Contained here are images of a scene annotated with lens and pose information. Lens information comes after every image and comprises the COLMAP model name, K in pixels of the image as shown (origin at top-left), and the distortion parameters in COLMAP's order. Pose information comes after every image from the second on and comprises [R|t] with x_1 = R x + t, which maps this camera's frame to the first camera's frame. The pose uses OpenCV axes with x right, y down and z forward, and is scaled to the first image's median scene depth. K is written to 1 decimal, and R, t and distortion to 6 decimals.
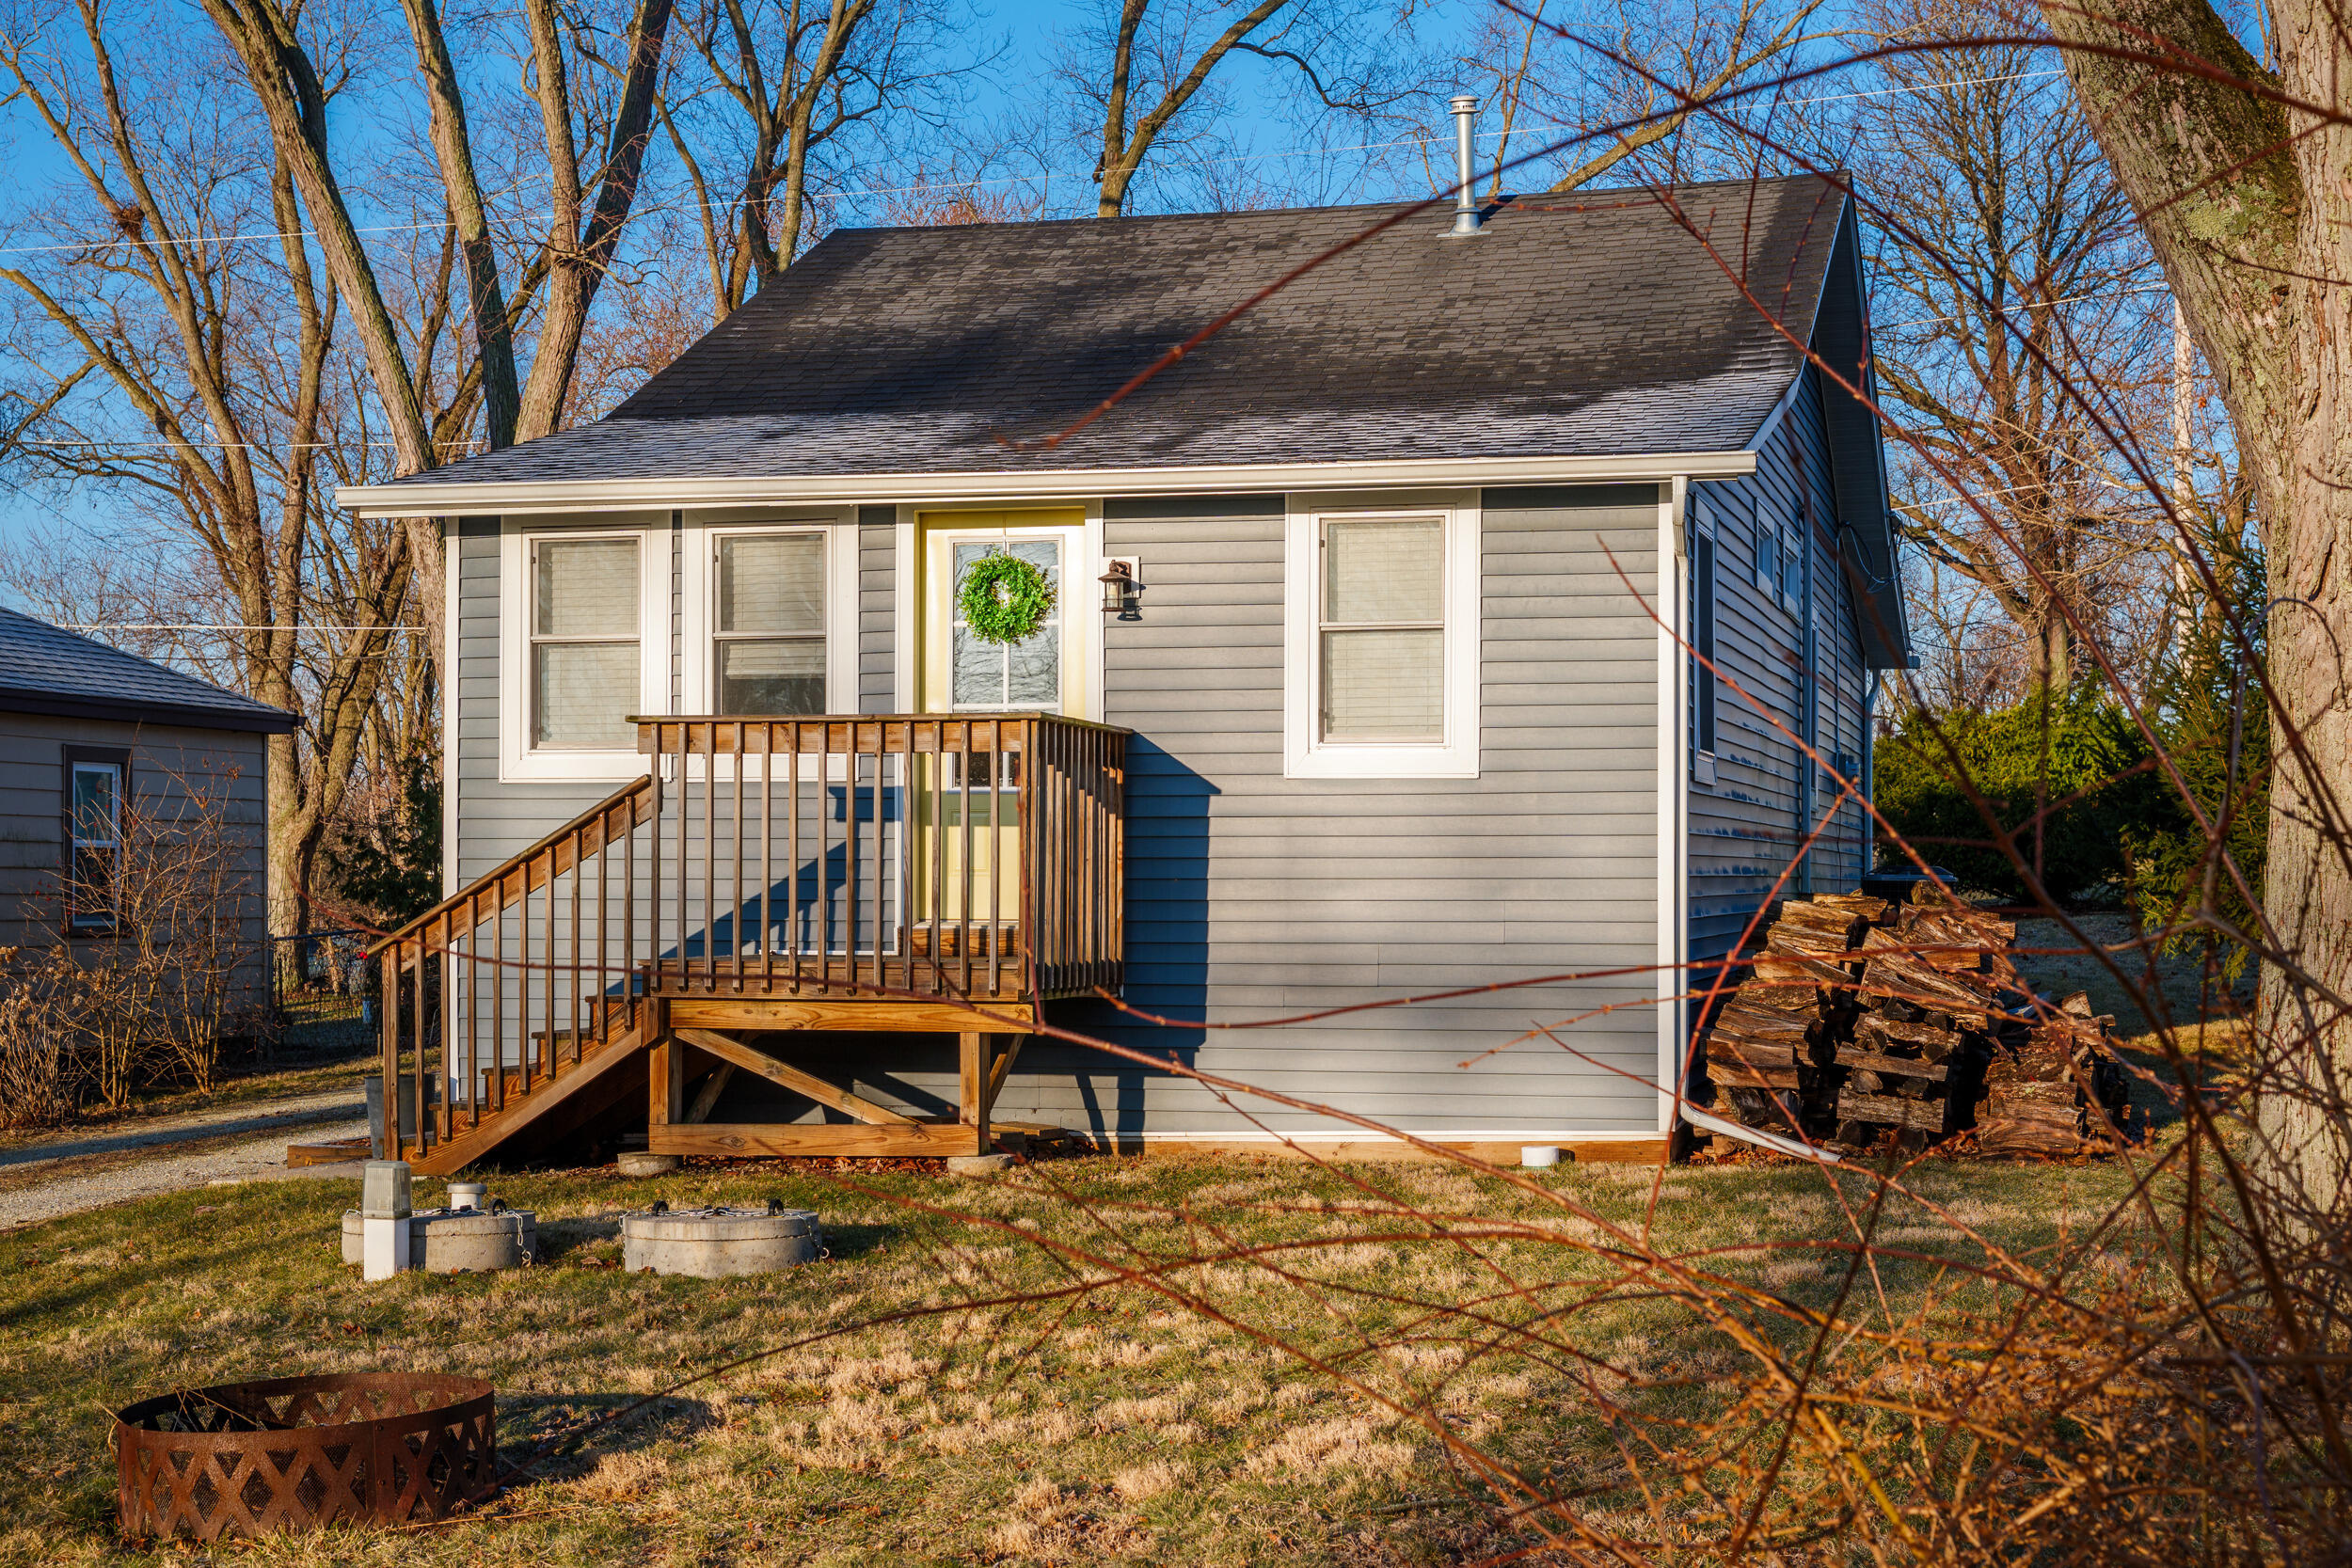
lens RADIAL K [[3720.5, 0, 1176.0], [0, 3720.5, 784.0], [0, 0, 1]] dist [-0.279880, 0.065560]
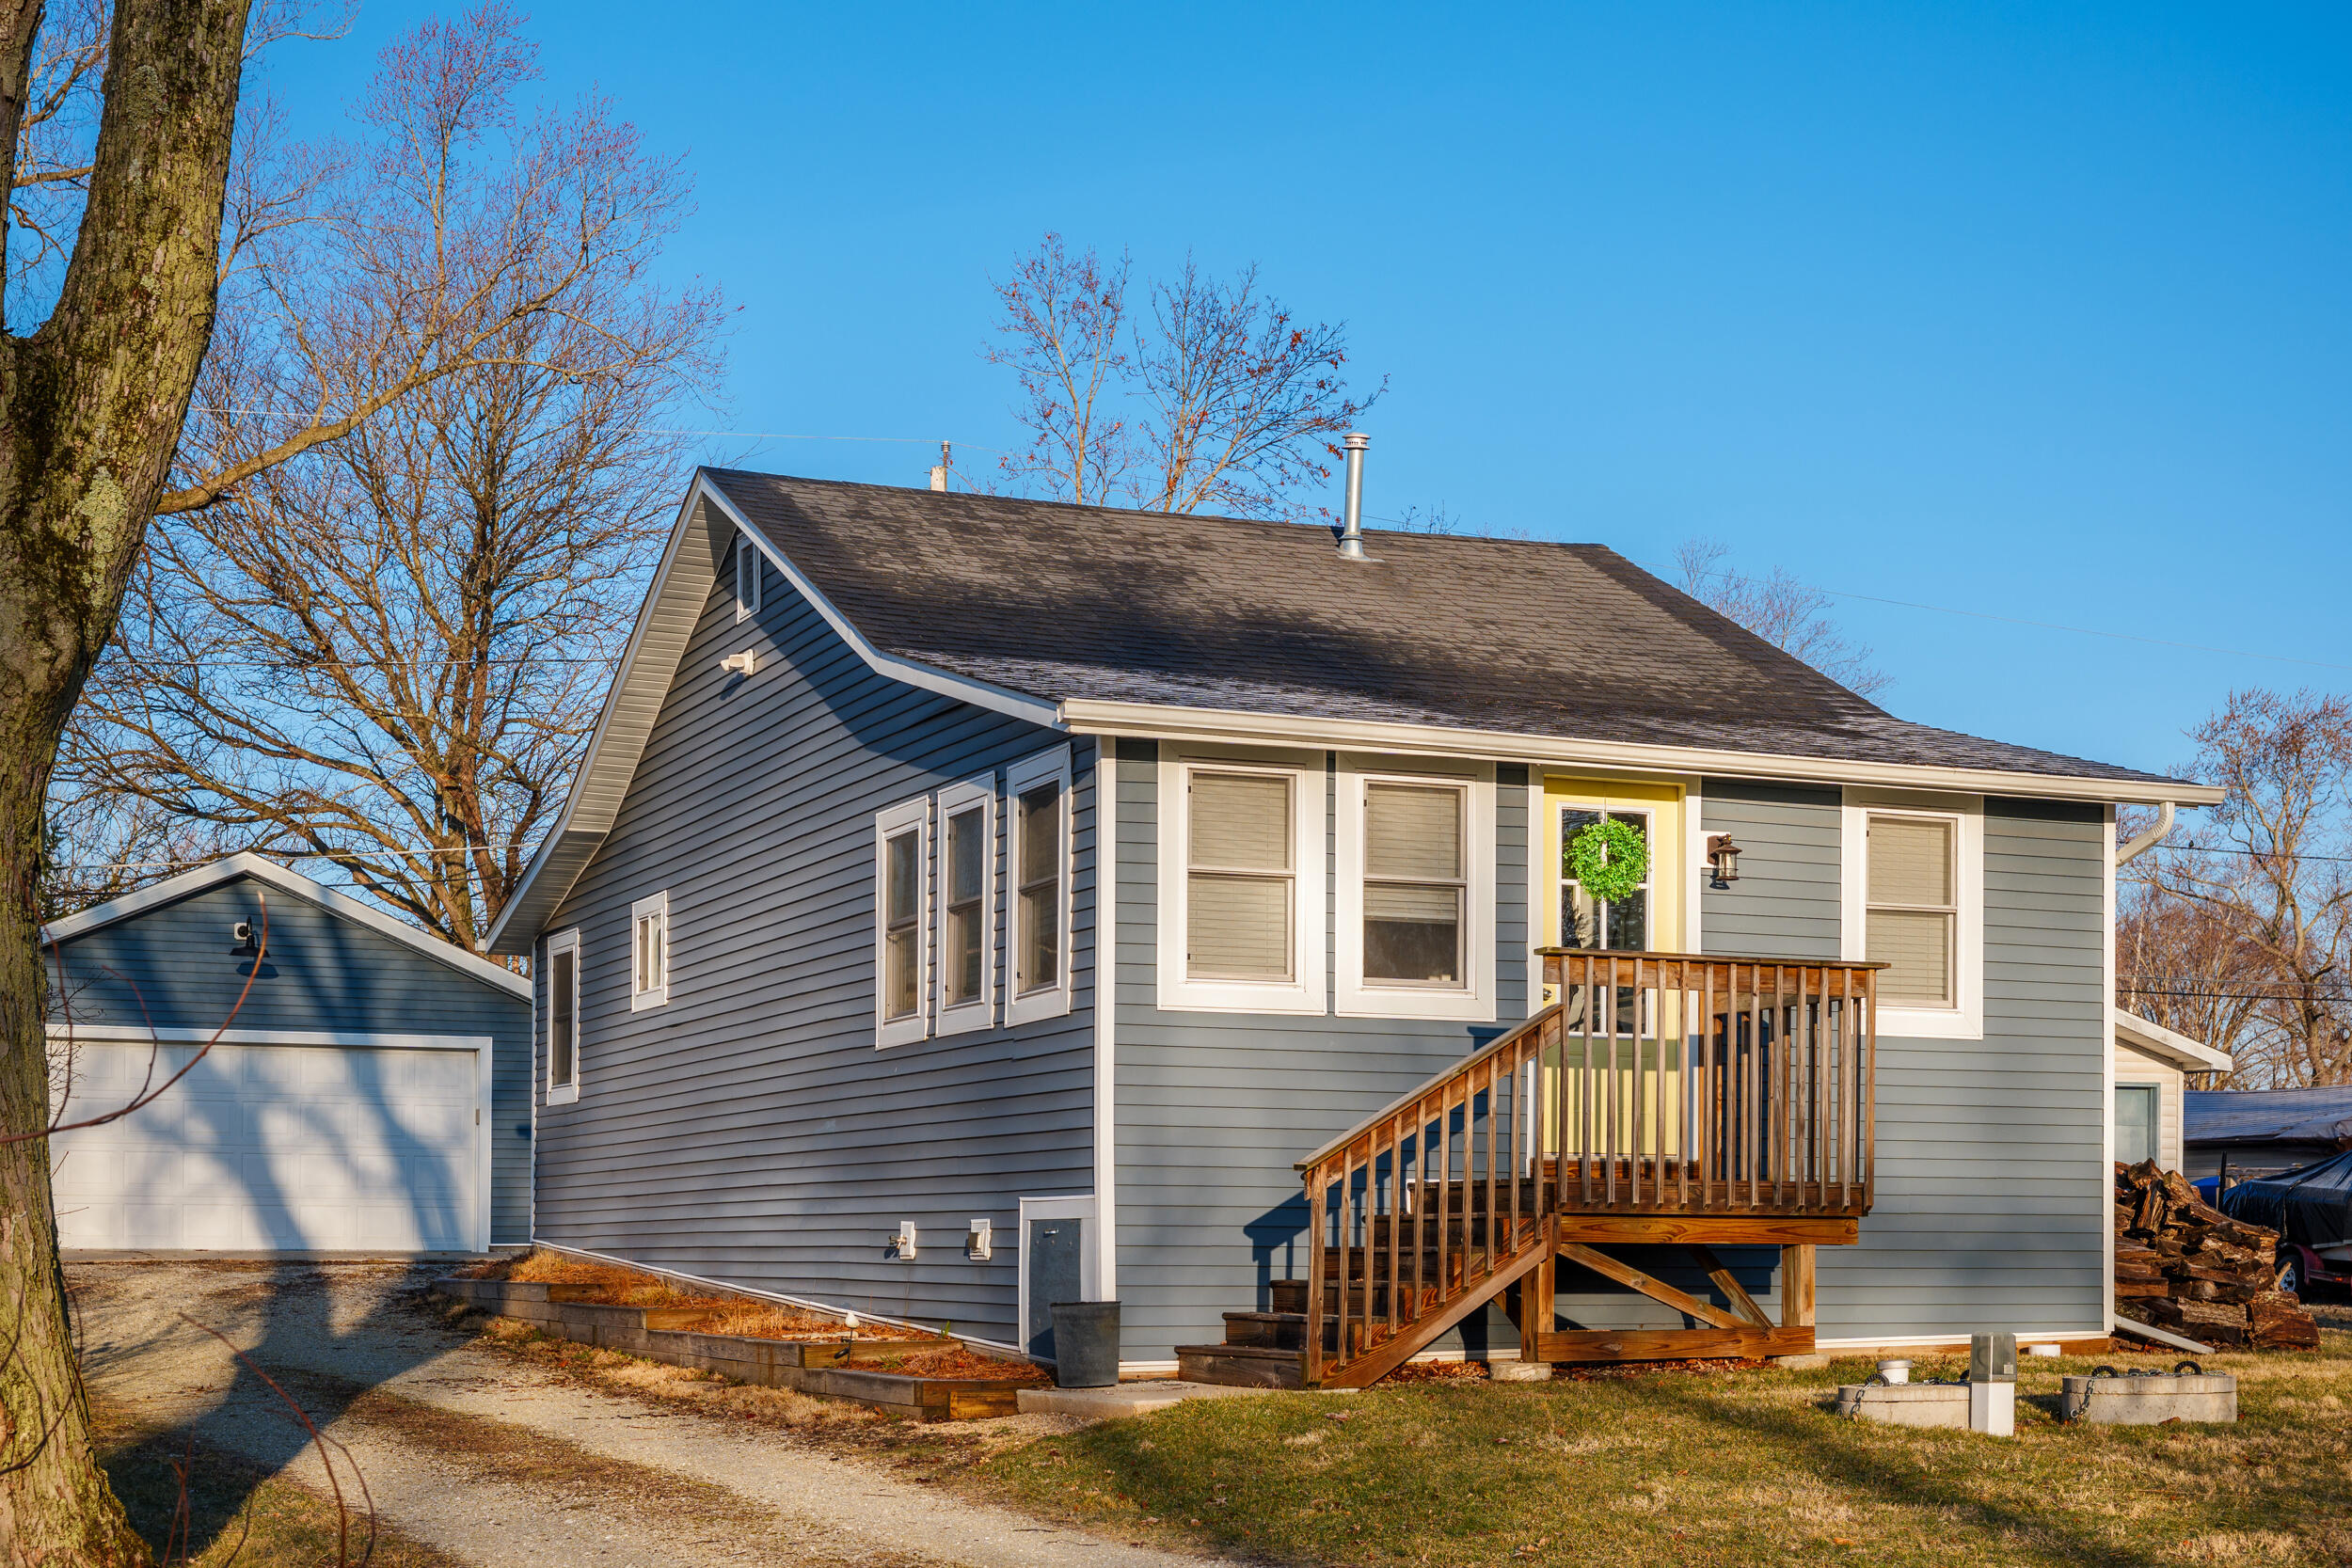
lens RADIAL K [[3720.5, 0, 1176.0], [0, 3720.5, 784.0], [0, 0, 1]] dist [-0.279880, 0.065560]
pose [[0.814306, 0.083041, 0.574464, -0.777693], [-0.028485, 0.994238, -0.103343, 0.043954], [-0.579736, 0.067789, 0.811980, 0.179636]]
